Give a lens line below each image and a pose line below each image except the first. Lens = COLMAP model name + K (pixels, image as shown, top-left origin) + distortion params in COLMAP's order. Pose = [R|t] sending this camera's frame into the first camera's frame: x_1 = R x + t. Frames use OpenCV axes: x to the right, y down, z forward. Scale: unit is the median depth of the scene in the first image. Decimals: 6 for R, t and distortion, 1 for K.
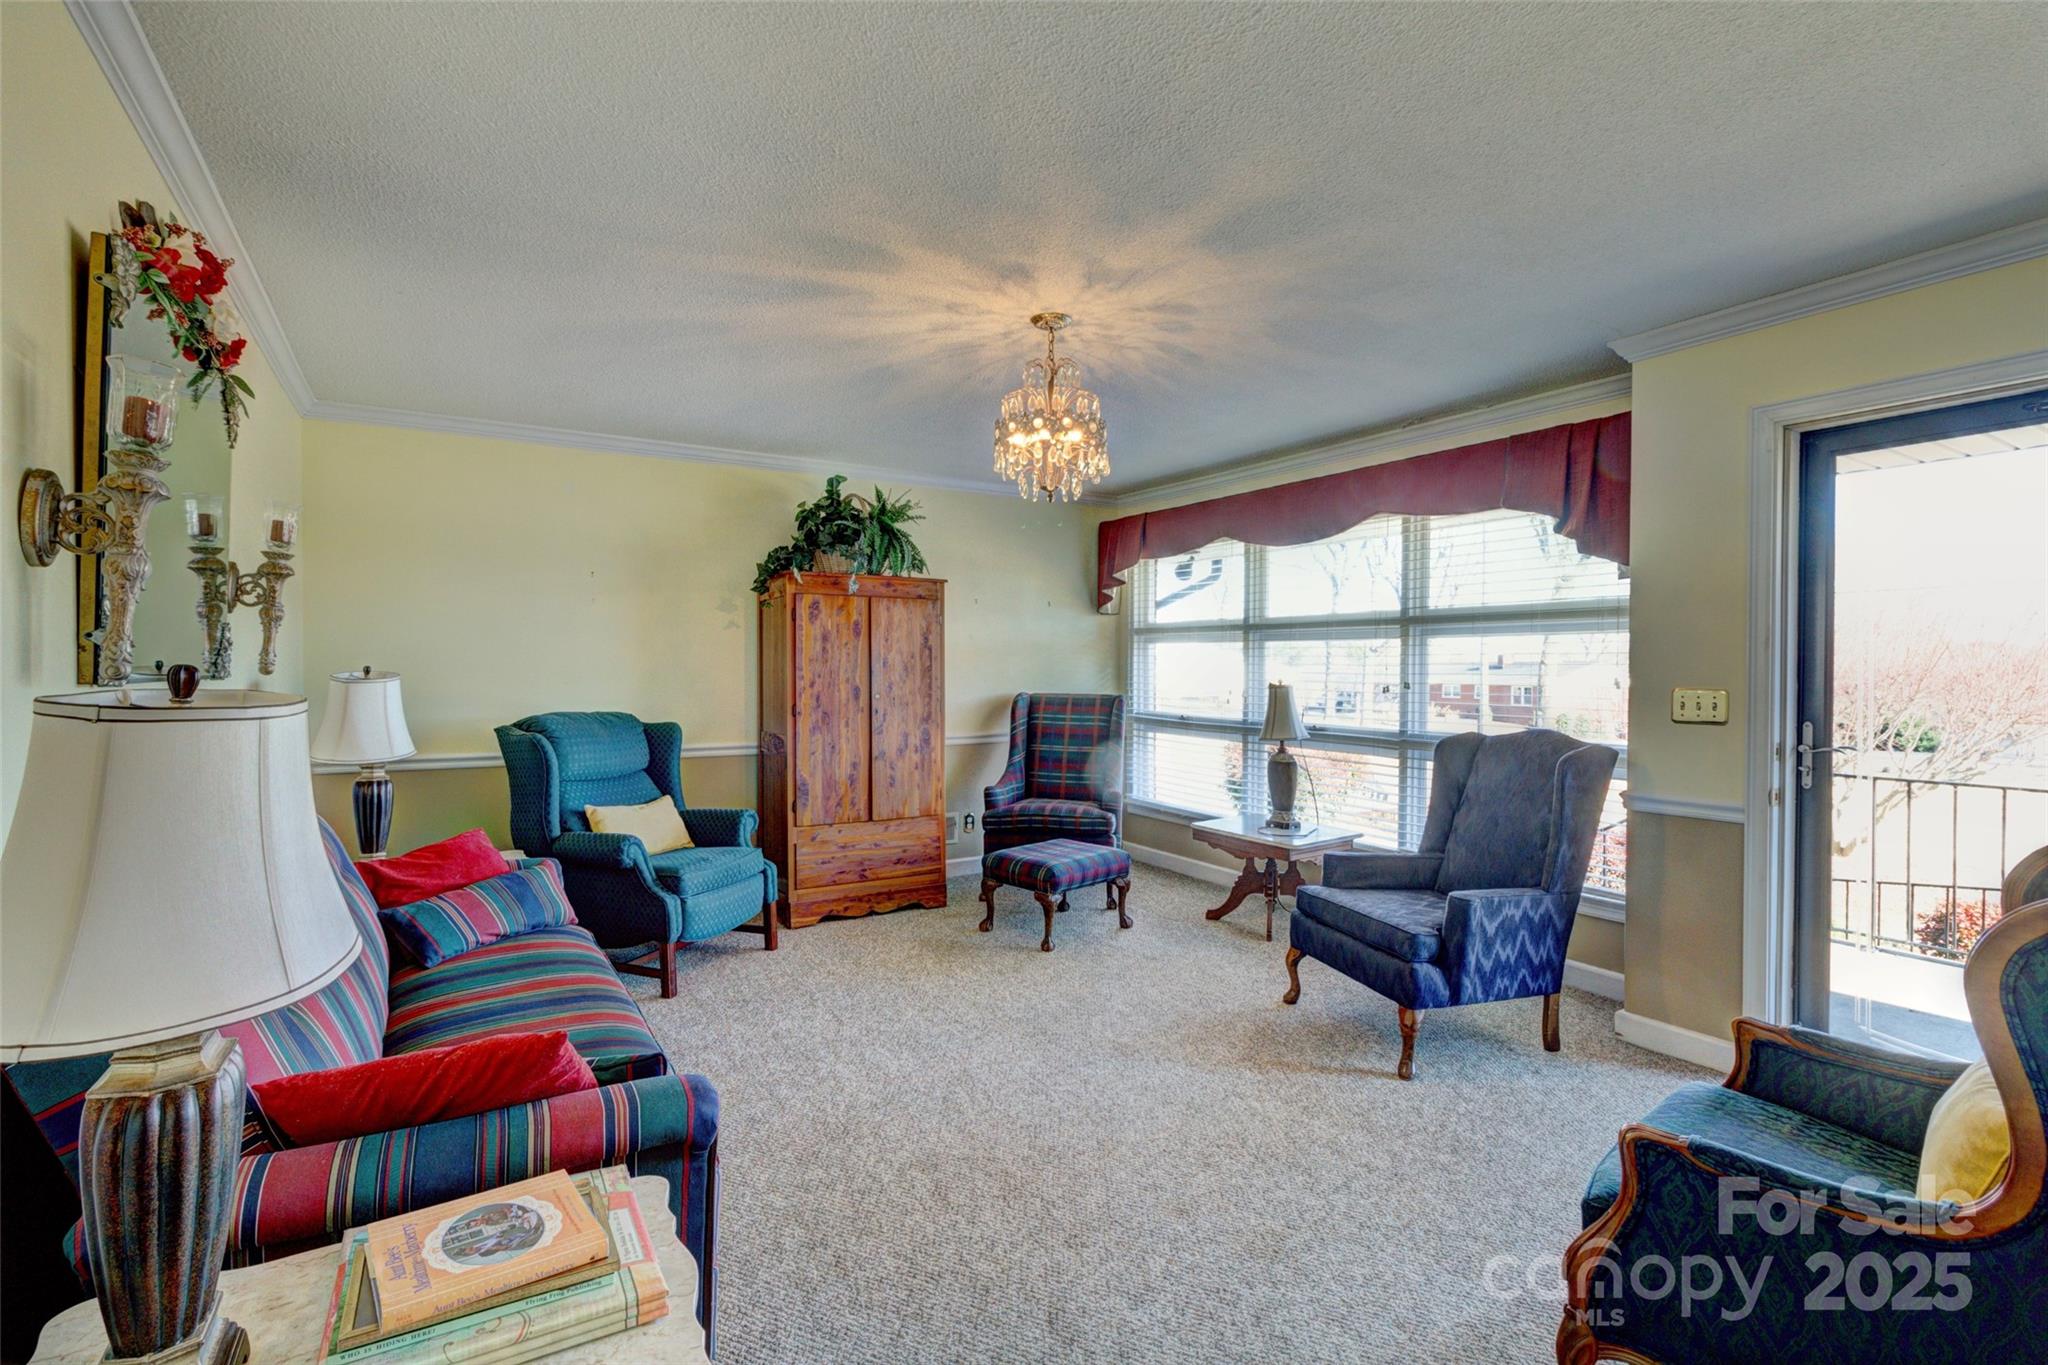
lens RADIAL K [[942.0, 0, 1024.0], [0, 942.0, 682.5], [0, 0, 1]] dist [0.003546, 0.000307]
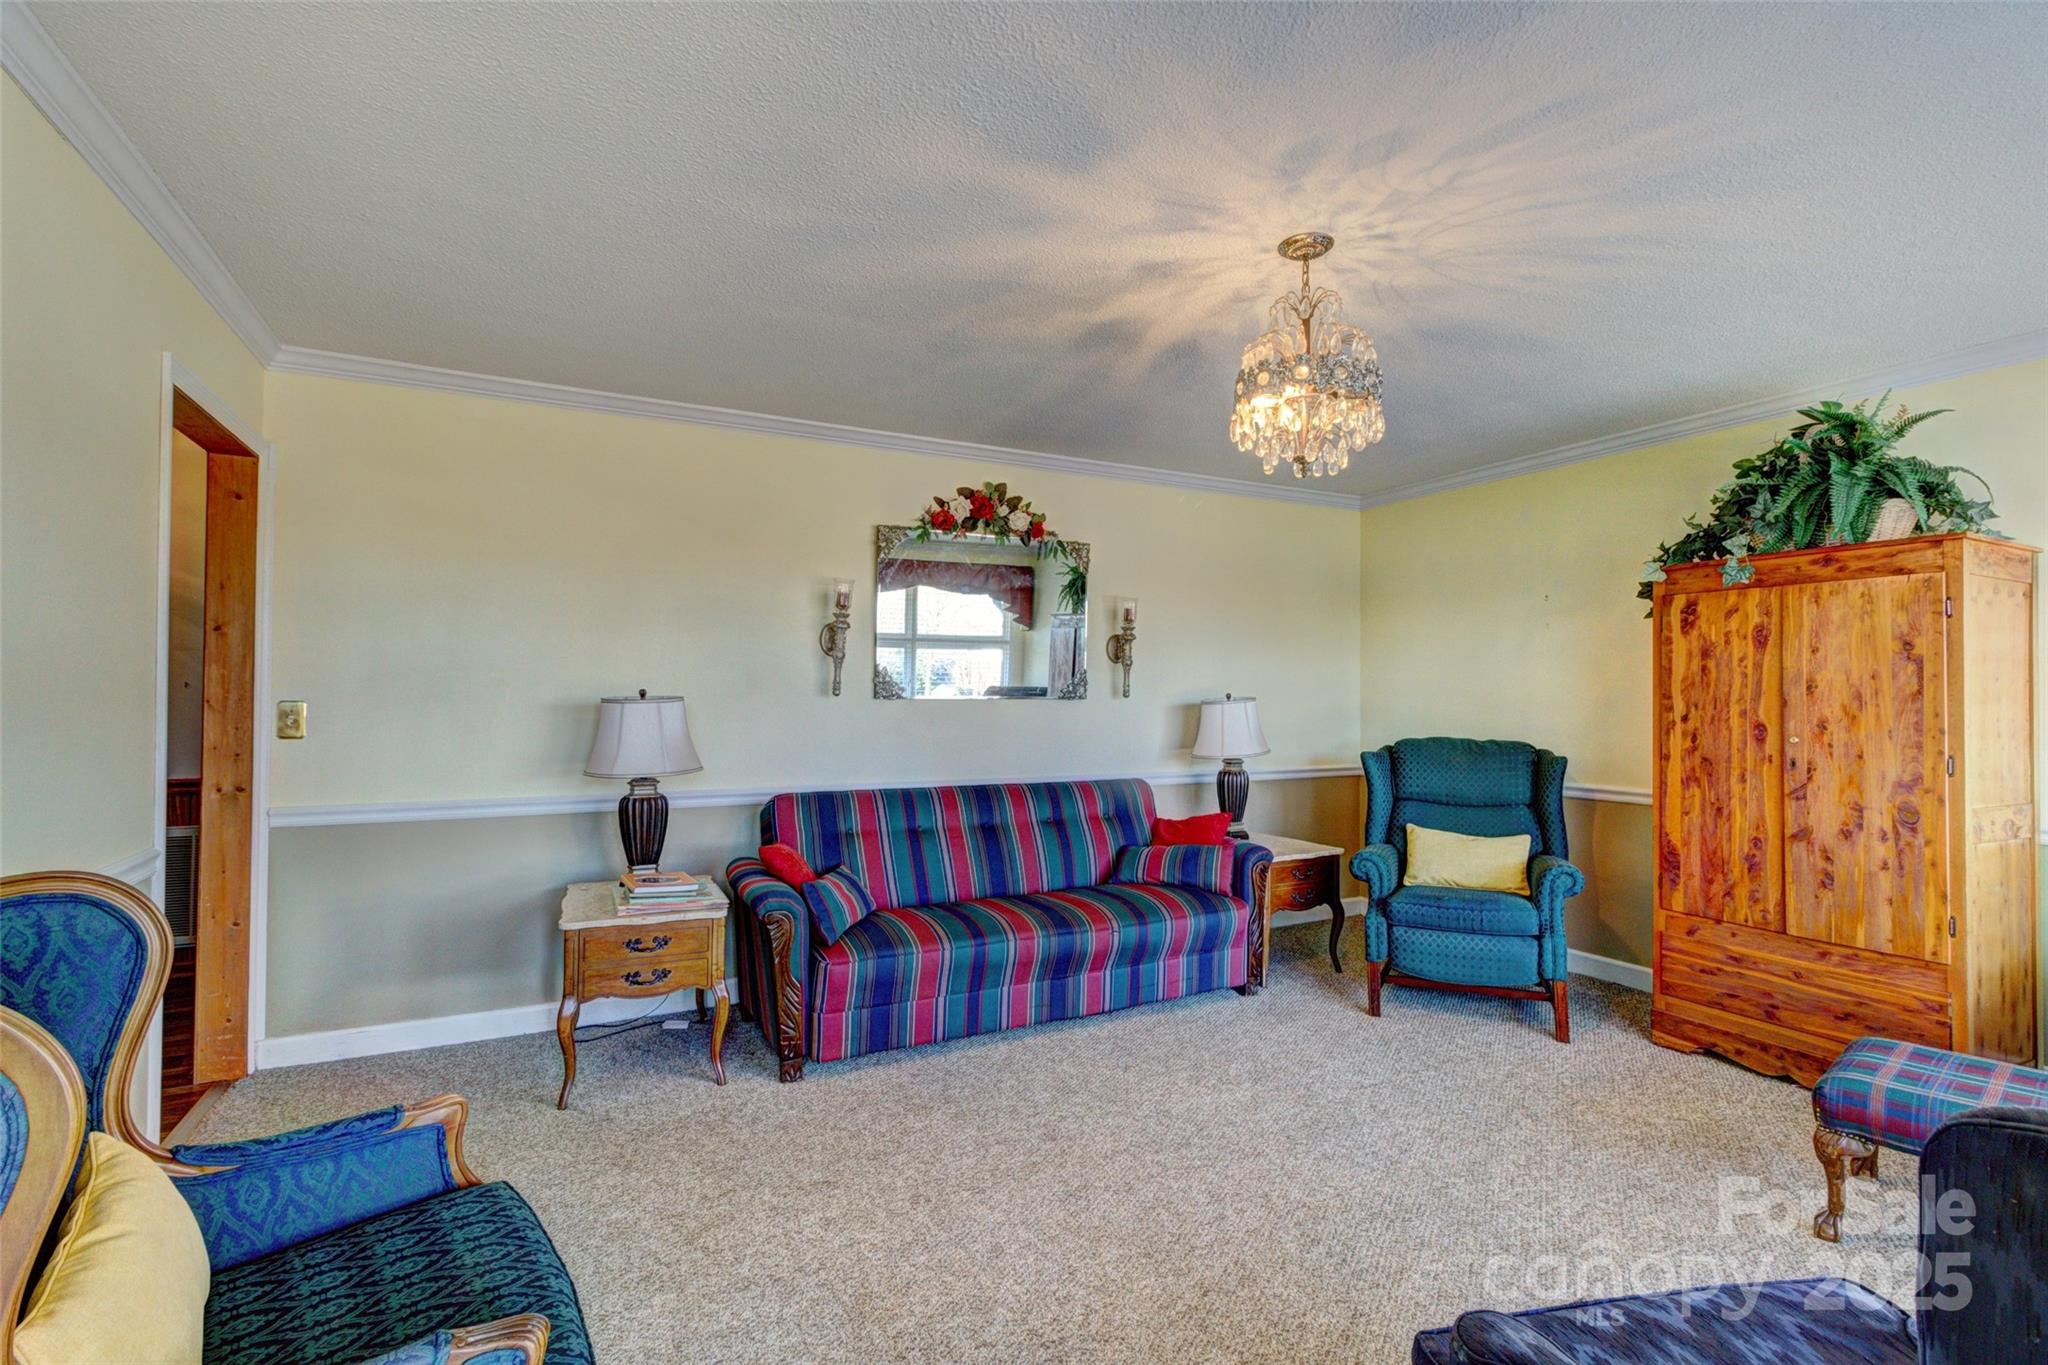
lens RADIAL K [[941.7, 0, 1024.0], [0, 941.7, 682.5], [0, 0, 1]] dist [-0.010450, 0.000019]
pose [[-0.083435, -0.014559, -0.996407, 0.535891], [-0.019532, 0.999725, -0.012972, -0.005926], [0.996322, 0.018380, -0.083697, 0.551962]]
